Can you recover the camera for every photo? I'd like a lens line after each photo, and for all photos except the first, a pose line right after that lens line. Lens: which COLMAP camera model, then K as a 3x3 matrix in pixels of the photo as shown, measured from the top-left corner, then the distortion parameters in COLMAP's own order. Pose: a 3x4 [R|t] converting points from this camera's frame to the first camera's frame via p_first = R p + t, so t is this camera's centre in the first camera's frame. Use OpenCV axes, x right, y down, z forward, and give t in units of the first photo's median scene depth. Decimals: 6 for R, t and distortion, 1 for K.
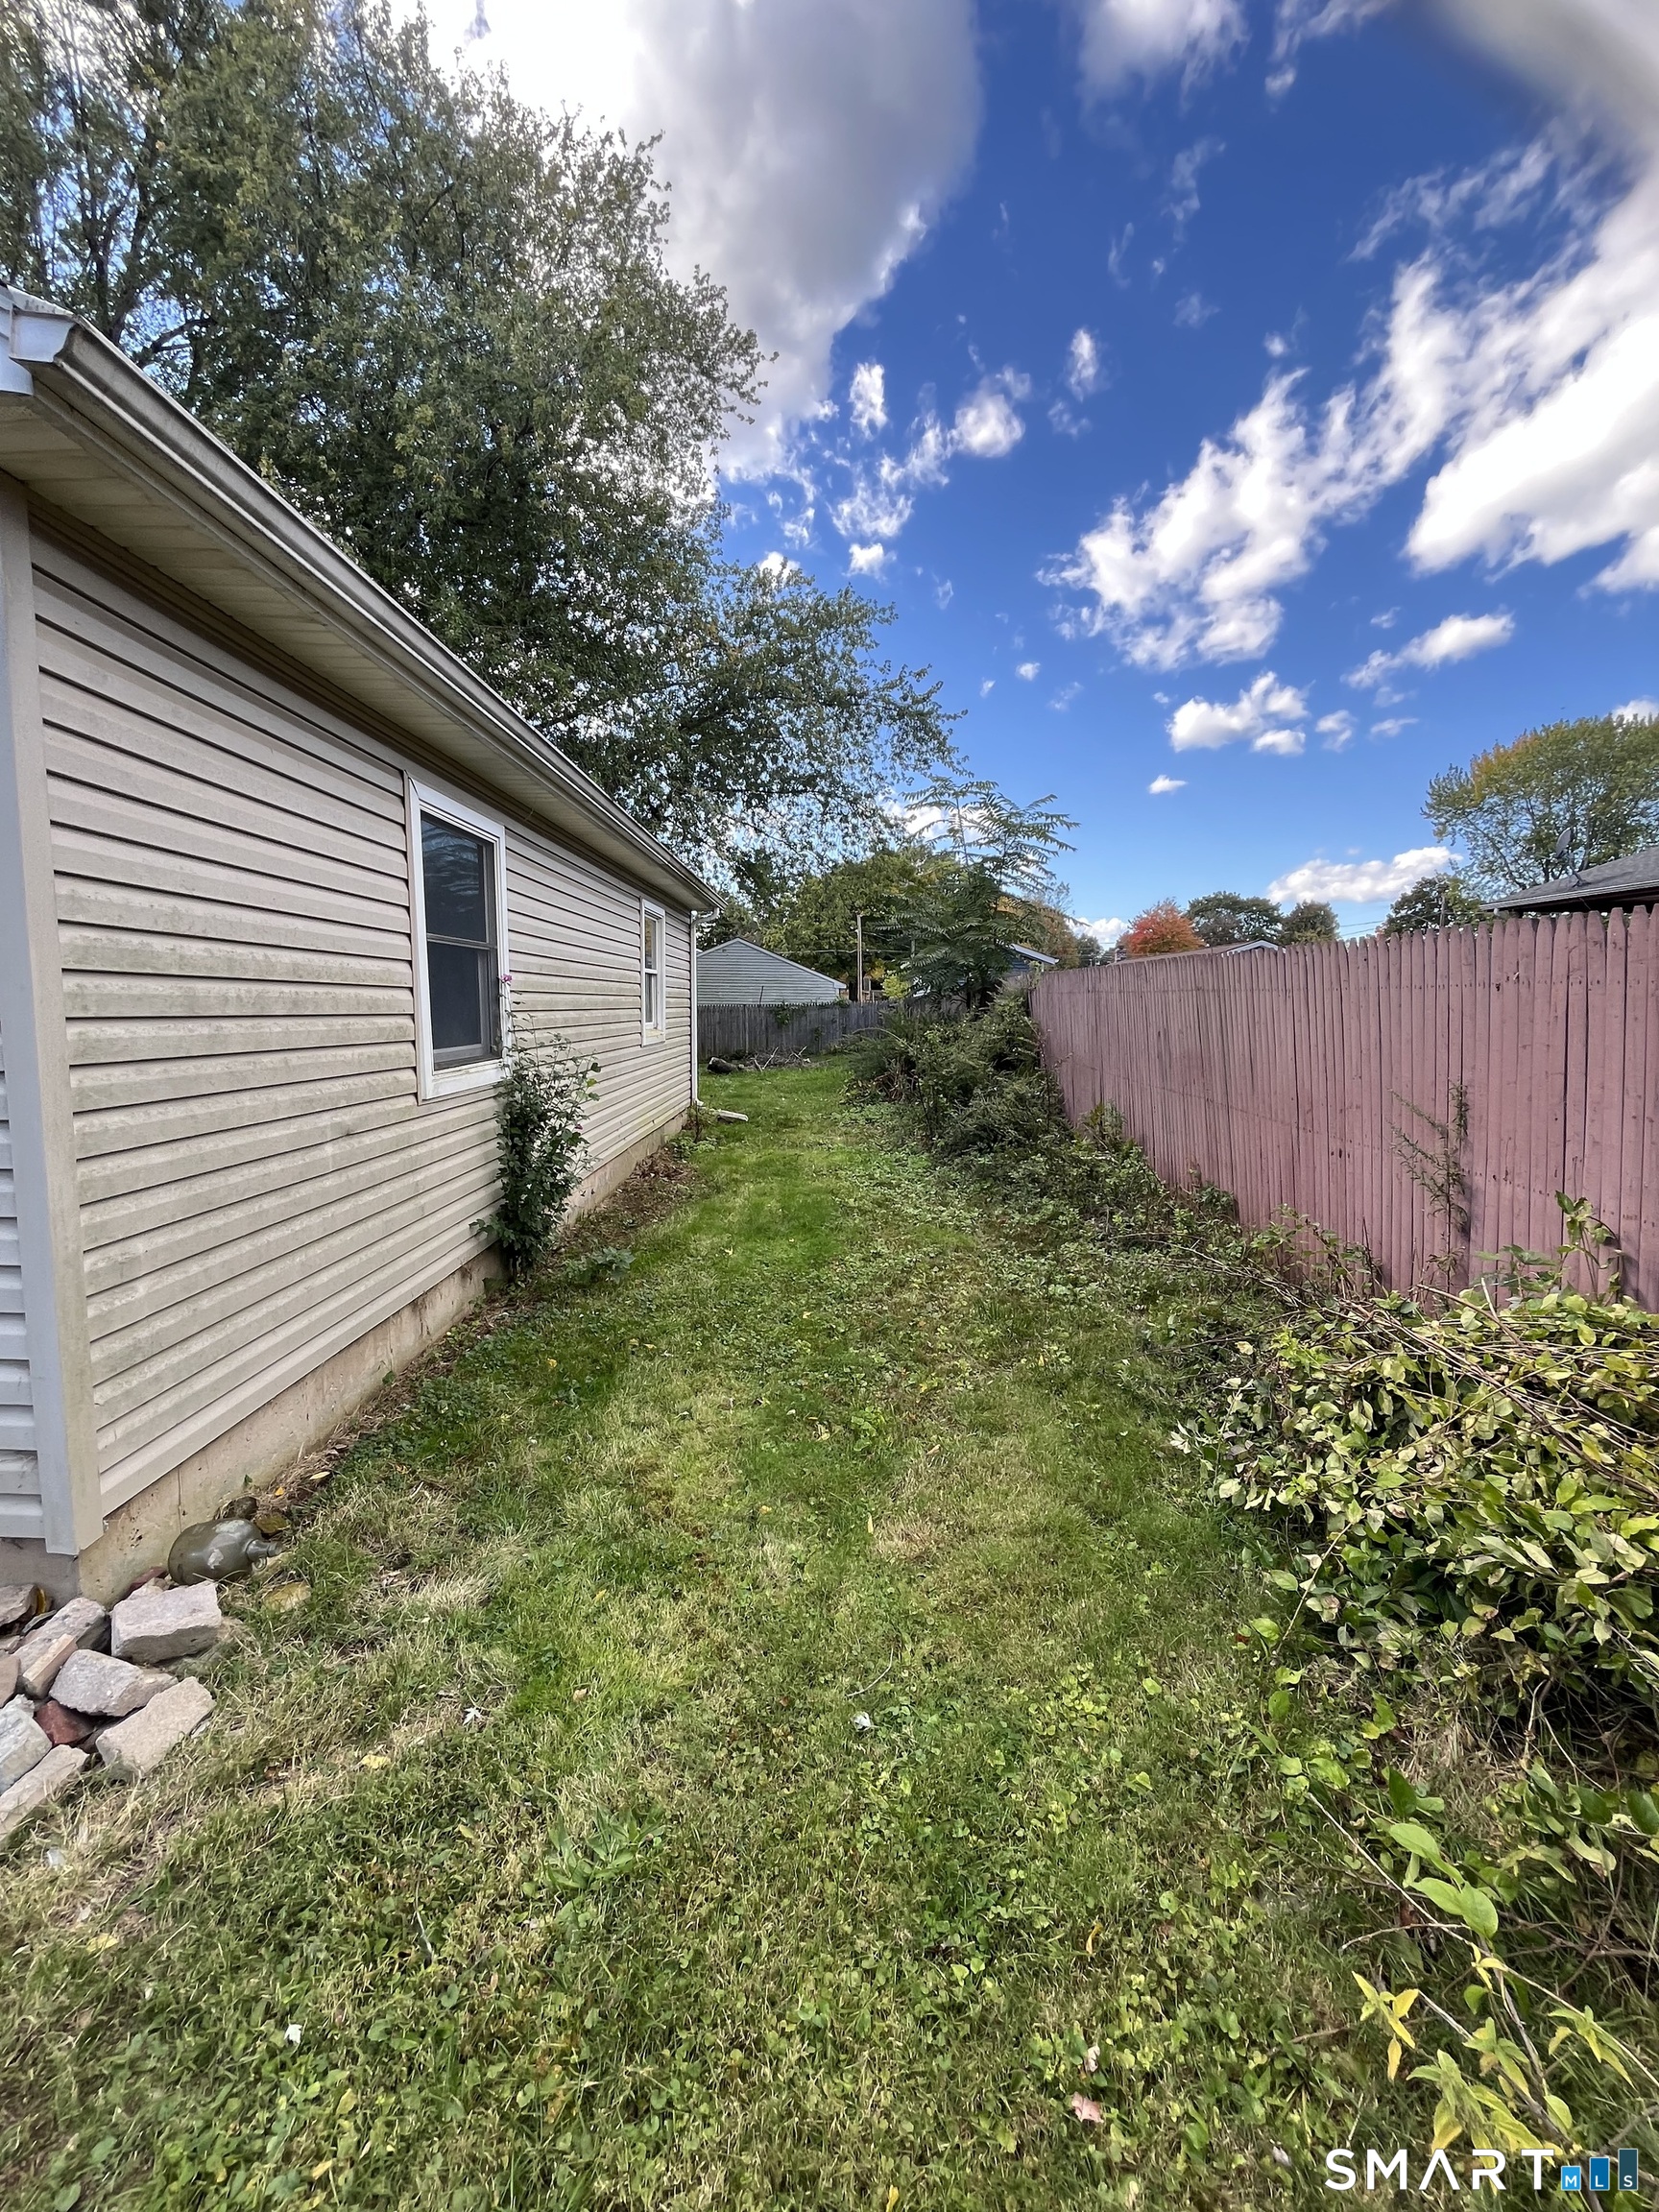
lens RADIAL K [[894.8, 0, 815.5], [0, 894.8, 1093.8], [0, 0, 1]] dist [-0.001337, 0.000022]
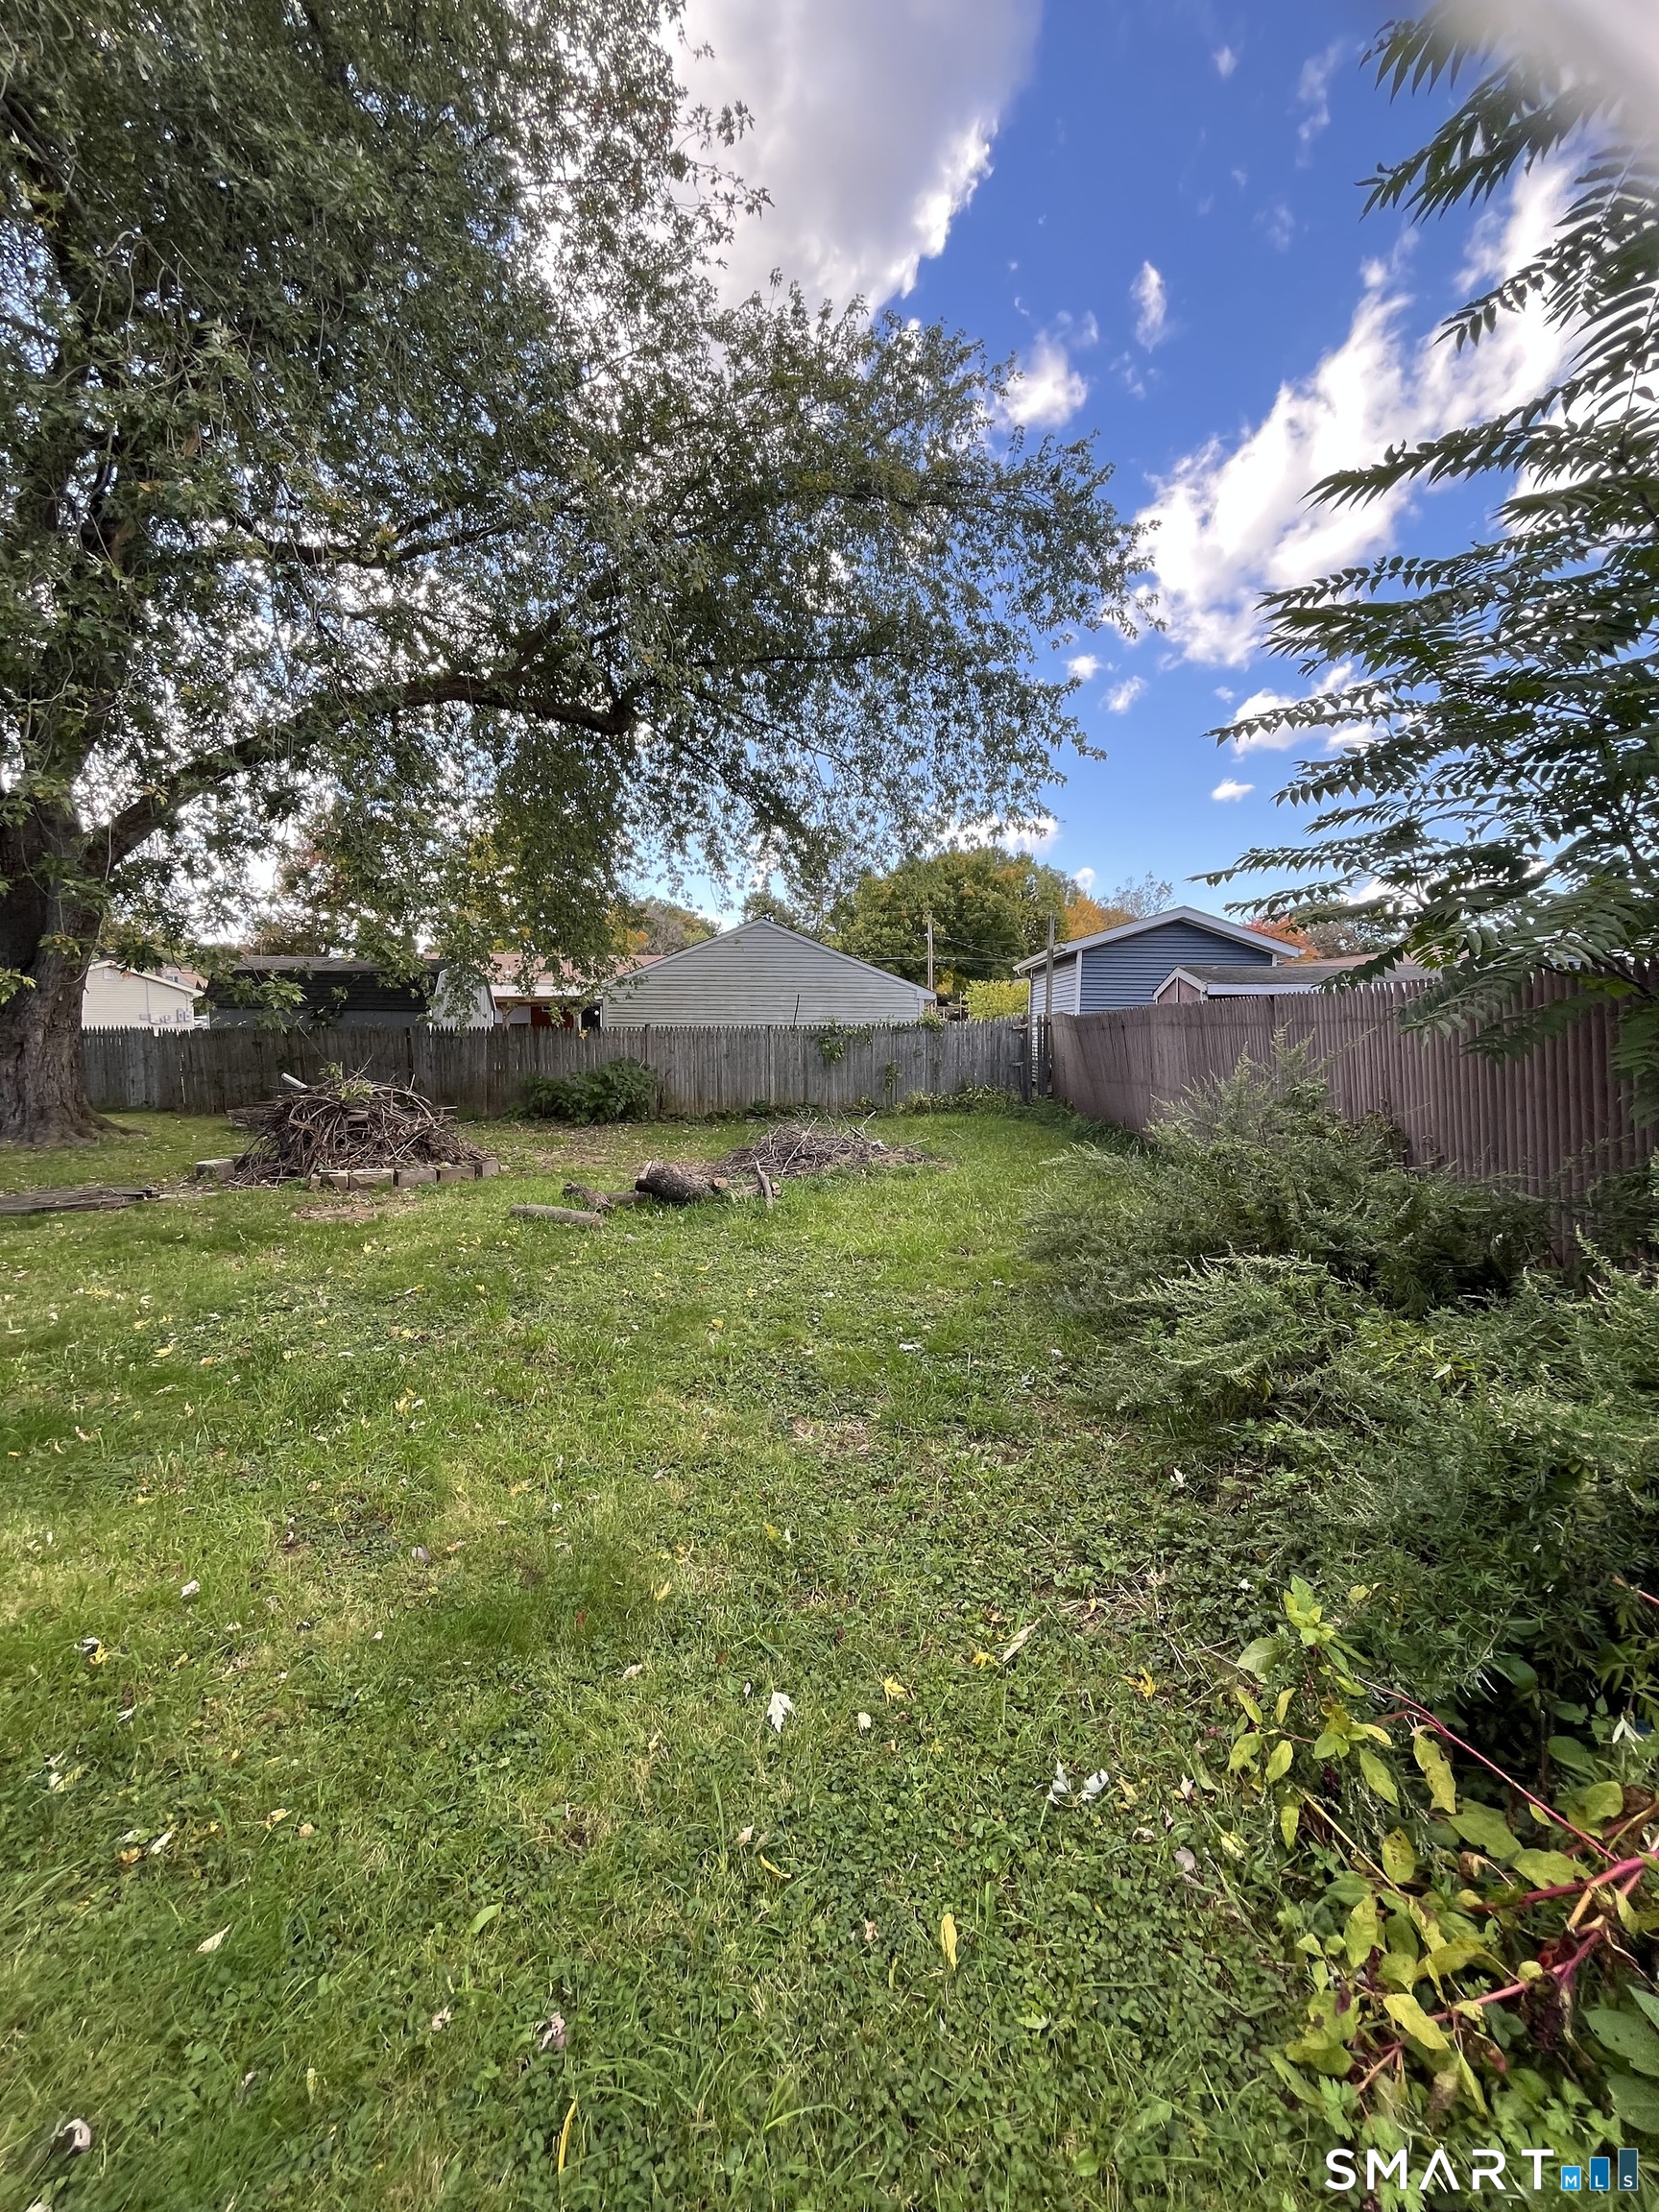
lens RADIAL K [[894.8, 0, 815.5], [0, 894.8, 1093.8], [0, 0, 1]] dist [-0.001337, 0.000022]
pose [[0.998120, -0.023832, -0.056468, -0.005925], [0.022397, 0.999413, -0.025910, -0.013364], [0.057052, 0.024597, 0.998068, 0.129804]]
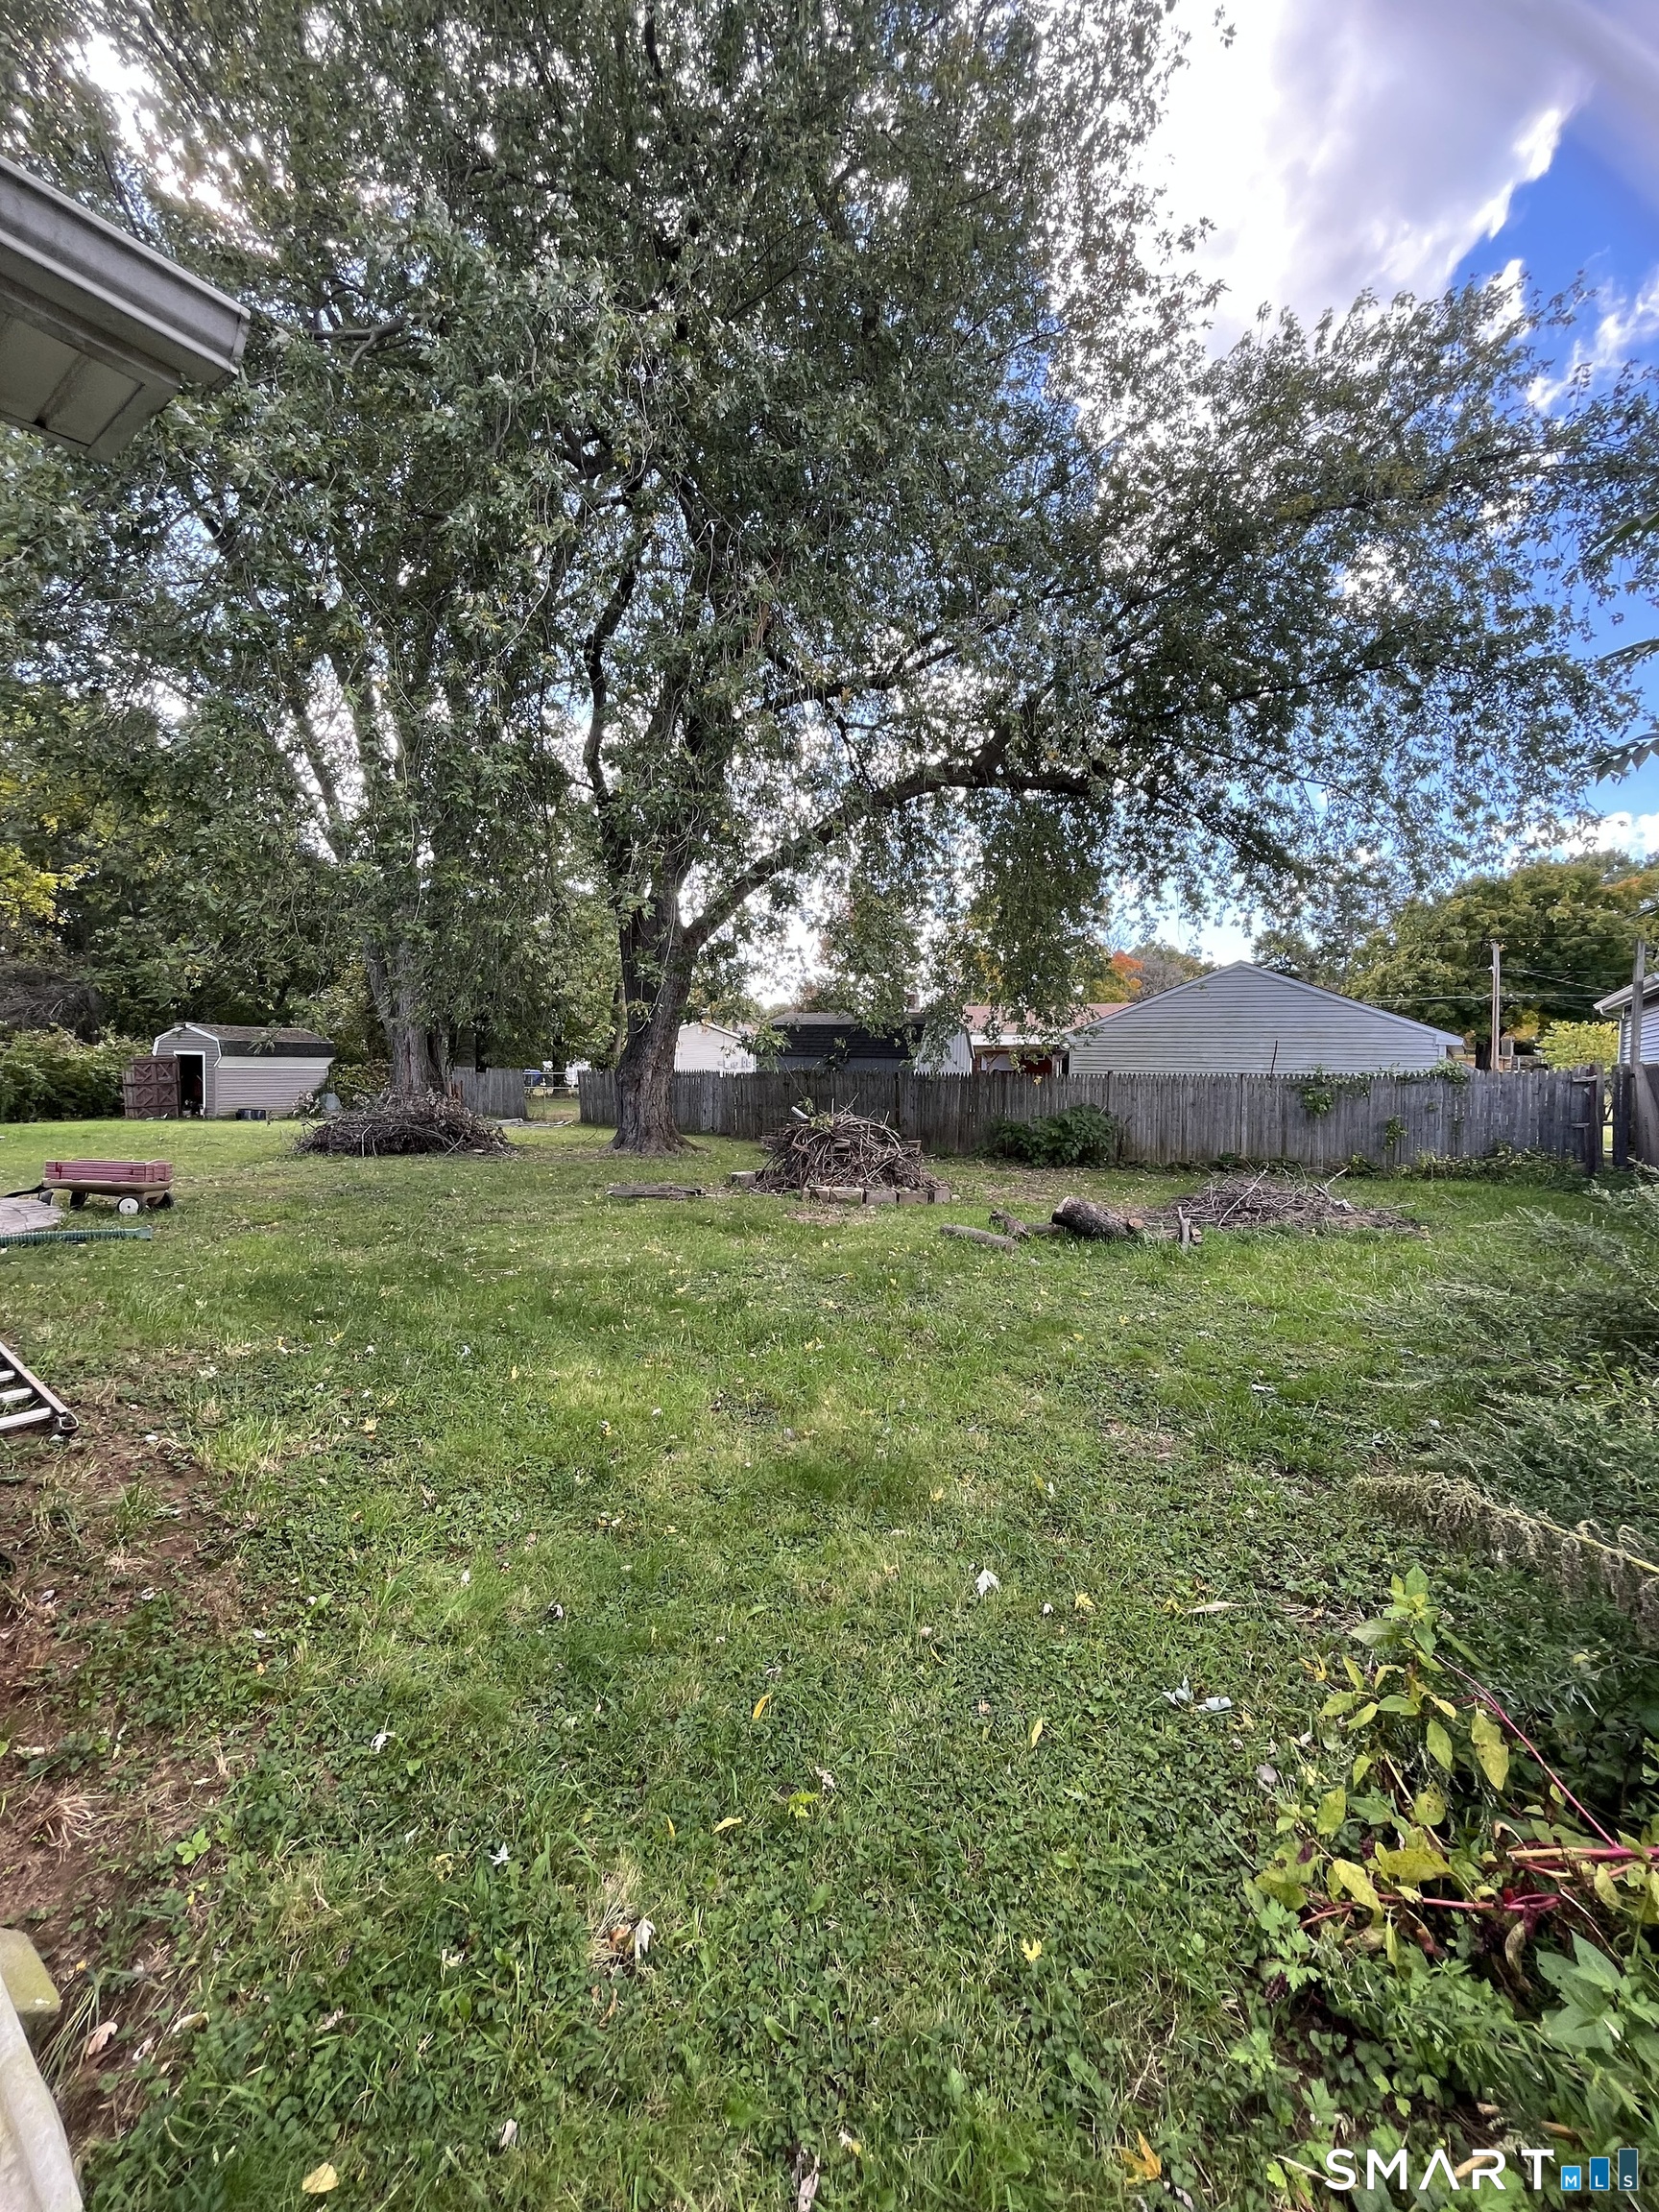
lens RADIAL K [[894.8, 0, 815.5], [0, 894.8, 1093.8], [0, 0, 1]] dist [-0.001337, 0.000022]
pose [[0.827085, -0.004137, -0.562062, 0.004308], [-0.044962, 0.996281, -0.073495, -0.011979], [0.560276, 0.086058, 0.823823, 0.123264]]
